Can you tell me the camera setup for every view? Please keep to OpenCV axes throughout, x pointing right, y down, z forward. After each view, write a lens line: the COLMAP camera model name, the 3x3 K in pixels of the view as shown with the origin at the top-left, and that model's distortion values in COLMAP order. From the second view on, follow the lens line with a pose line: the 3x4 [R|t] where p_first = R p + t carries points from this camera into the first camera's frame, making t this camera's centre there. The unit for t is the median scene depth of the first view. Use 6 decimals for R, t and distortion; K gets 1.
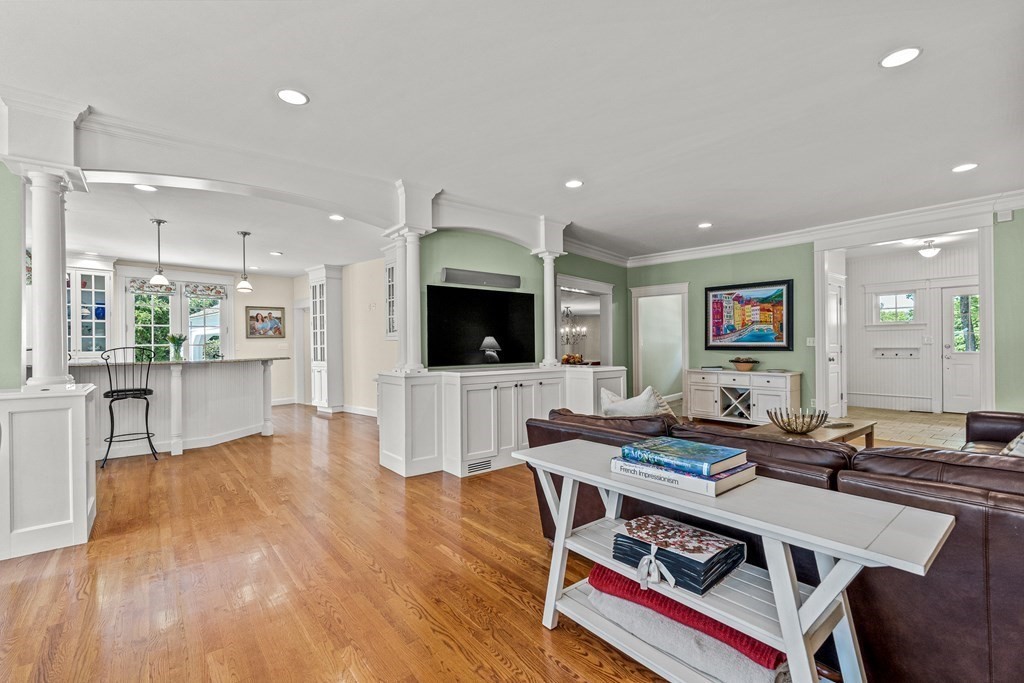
lens RADIAL K [[455.5, 0, 520.5], [0, 455.5, 340.2], [0, 0, 1]] dist [-0.001710, 0.001347]
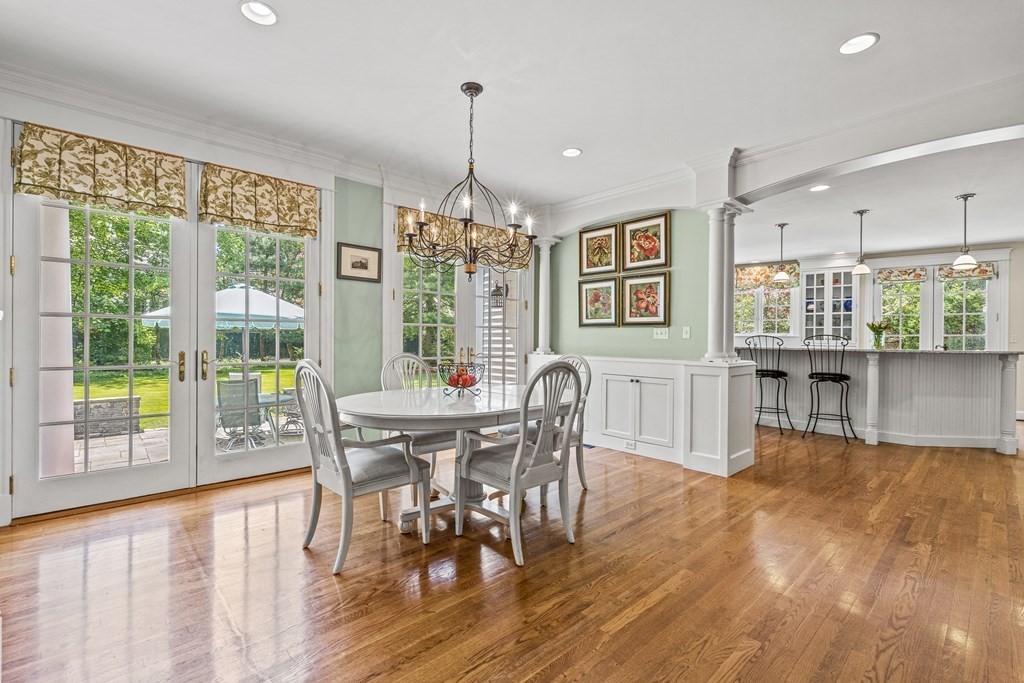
lens RADIAL K [[455.5, 0, 506.6], [0, 455.5, 342.6], [0, 0, 1]] dist [-0.001710, 0.001347]
pose [[0.044873, 0.022420, -0.998741, 0.157800], [0.002258, 0.999743, 0.022544, 0.003838], [0.998990, -0.003267, 0.044811, 0.120683]]
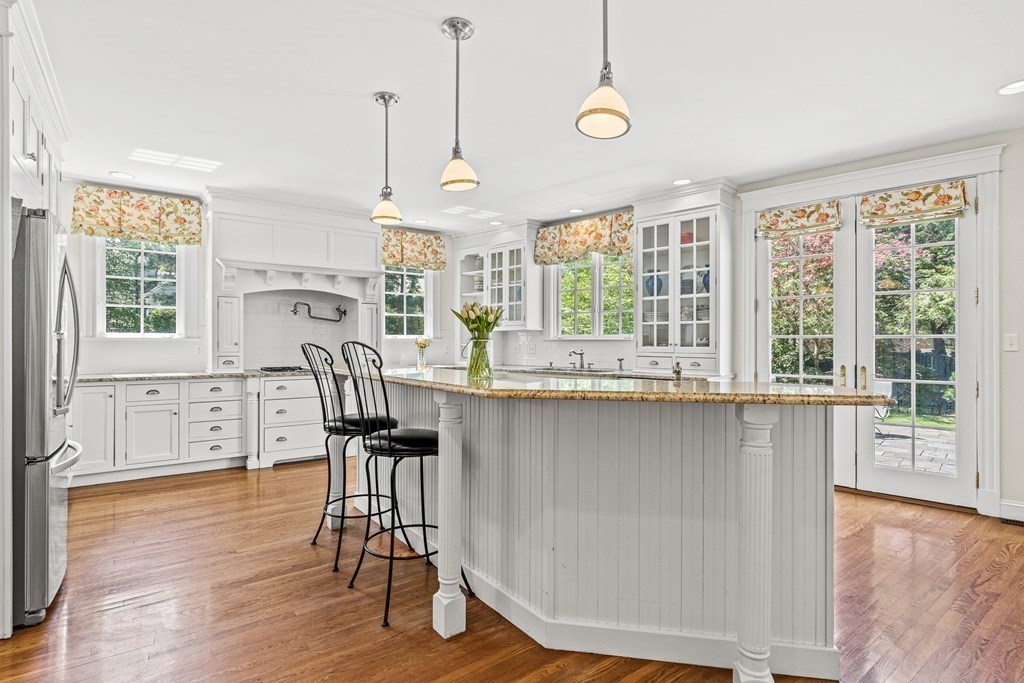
lens RADIAL K [[511.0, 0, 531.1], [0, 511.0, 340.0], [0, 0, 1]] dist [0.000187, 0.000707]
pose [[-0.049546, 0.005681, -0.998756, -0.263423], [0.011777, 0.999918, 0.005104, 0.010221], [0.998702, -0.011509, -0.049609, 0.836793]]
